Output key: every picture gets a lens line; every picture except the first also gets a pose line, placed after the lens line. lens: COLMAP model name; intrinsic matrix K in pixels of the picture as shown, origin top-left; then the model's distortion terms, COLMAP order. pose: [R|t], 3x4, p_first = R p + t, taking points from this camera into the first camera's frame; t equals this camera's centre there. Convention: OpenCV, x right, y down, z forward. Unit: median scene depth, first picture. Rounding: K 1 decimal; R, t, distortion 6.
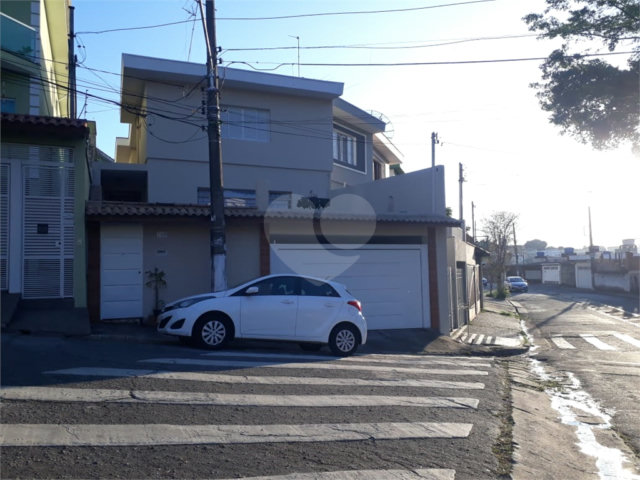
lens RADIAL K [[568.2, 0, 320.0], [0, 568.2, 240.0], [0, 0, 1]] dist [-0.004660, -0.000534]
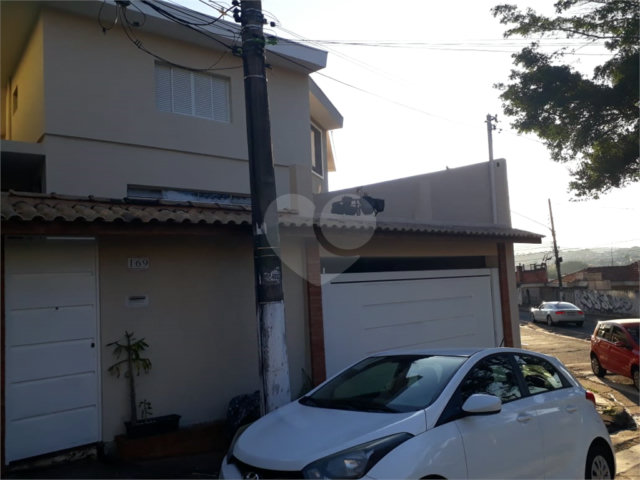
lens RADIAL K [[531.7, 0, 320.0], [0, 531.7, 240.0], [0, 0, 1]] dist [-0.006468, -0.006133]
pose [[0.955591, -0.005529, 0.294645, -0.212631], [0.014262, 0.999520, -0.027500, -0.011899], [-0.294352, 0.030481, 0.955211, 0.416941]]
